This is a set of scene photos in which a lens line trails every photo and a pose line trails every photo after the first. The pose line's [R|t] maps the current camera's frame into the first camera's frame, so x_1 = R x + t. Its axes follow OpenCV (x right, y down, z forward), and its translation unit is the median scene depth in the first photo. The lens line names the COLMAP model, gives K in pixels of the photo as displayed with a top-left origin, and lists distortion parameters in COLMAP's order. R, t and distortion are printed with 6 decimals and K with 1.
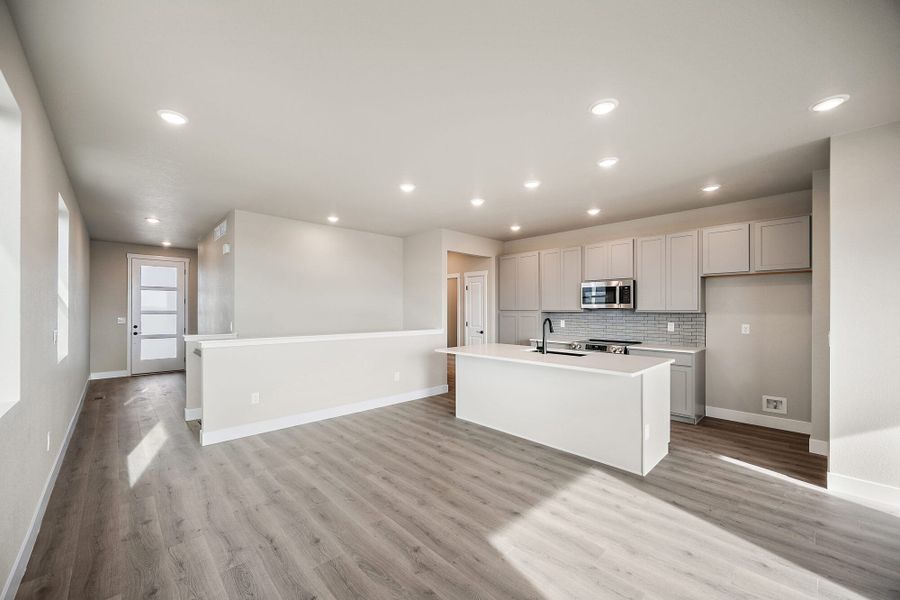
lens RADIAL K [[352.7, 0, 448.8], [0, 352.7, 306.9], [0, 0, 1]] dist [-0.001369, 0.000157]
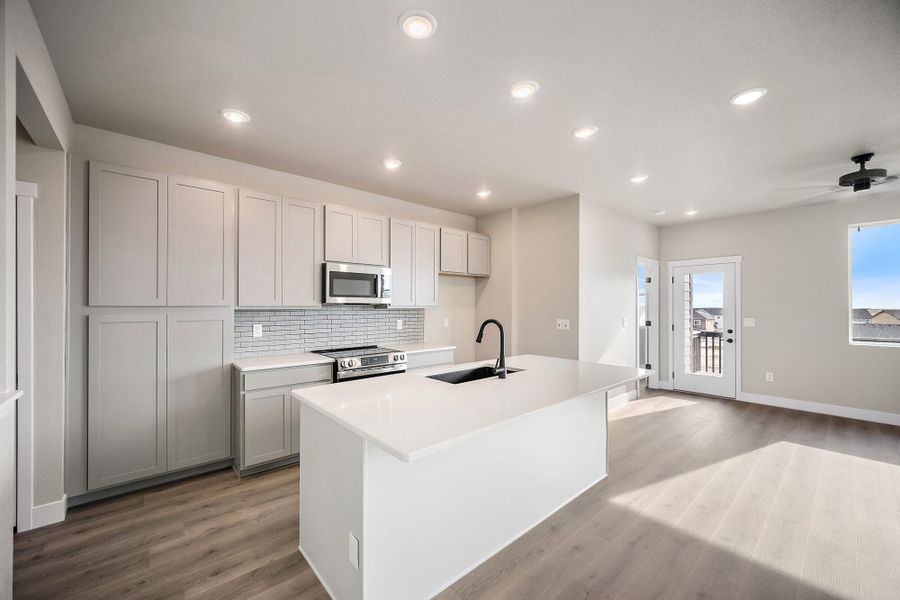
lens RADIAL K [[352.7, 0, 448.9], [0, 352.7, 298.7], [0, 0, 1]] dist [-0.001369, 0.000157]
pose [[0.044109, 0.019360, 0.998839, -0.343864], [-0.008891, 0.999780, -0.018985, 0.008087], [-0.998987, -0.008043, 0.044272, 1.059189]]
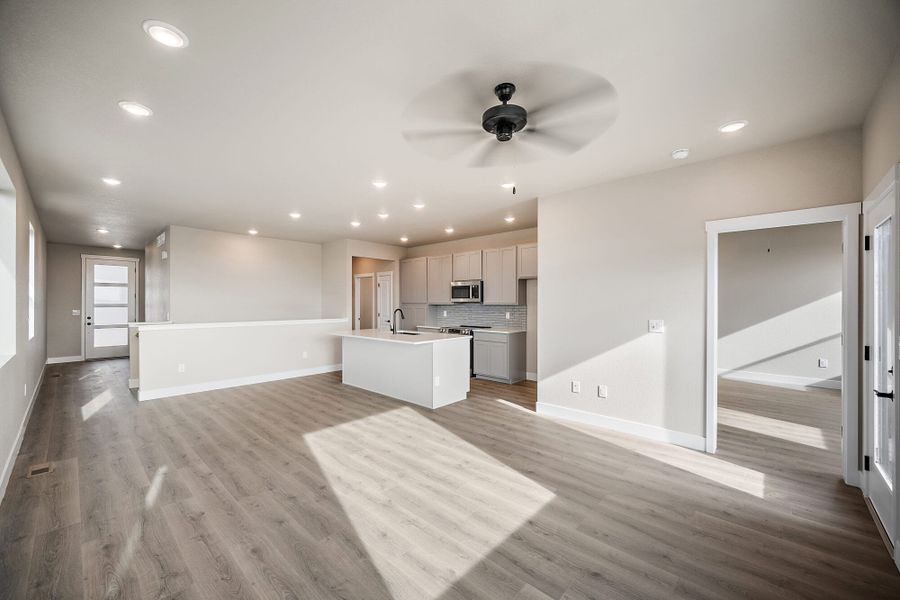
lens RADIAL K [[352.7, 0, 449.5], [0, 352.7, 299.9], [0, 0, 1]] dist [-0.001369, 0.000157]
pose [[0.997762, -0.000080, 0.066866, 0.394489], [0.000129, 1.000000, -0.000728, -0.002829], [-0.066866, 0.000735, 0.997762, -0.429539]]
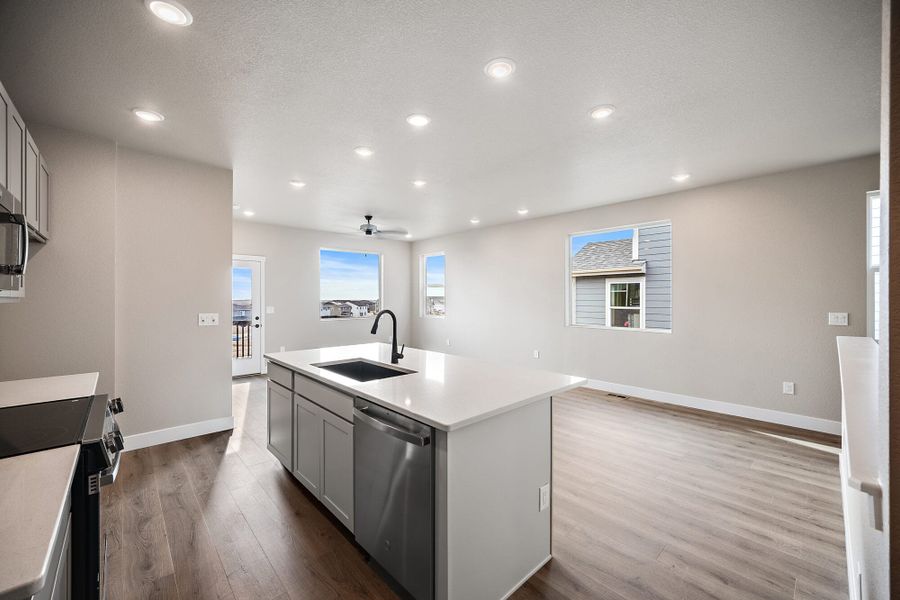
lens RADIAL K [[352.7, 0, 444.6], [0, 352.7, 297.4], [0, 0, 1]] dist [-0.001369, 0.000157]
pose [[-0.999881, -0.001202, 0.015368, 0.168314], [-0.001342, 0.999958, -0.009112, 0.015209], [-0.015356, -0.009132, -0.999840, 1.669192]]
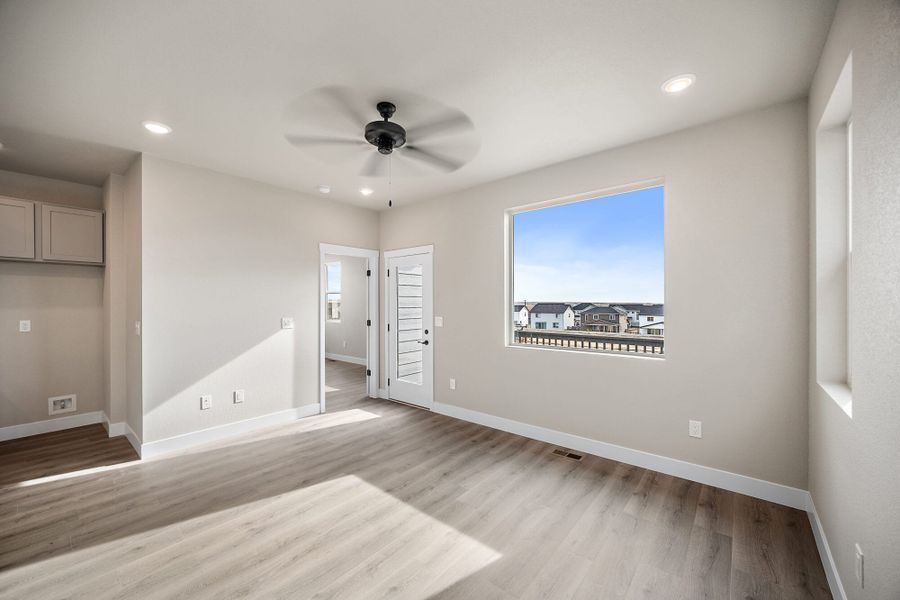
lens RADIAL K [[352.7, 0, 437.4], [0, 352.7, 301.8], [0, 0, 1]] dist [-0.001369, 0.000157]
pose [[-0.097325, 0.001385, 0.995252, -0.112361], [-0.006390, 0.999978, -0.002017, 0.000038], [-0.995232, -0.006555, -0.097314, 0.109147]]
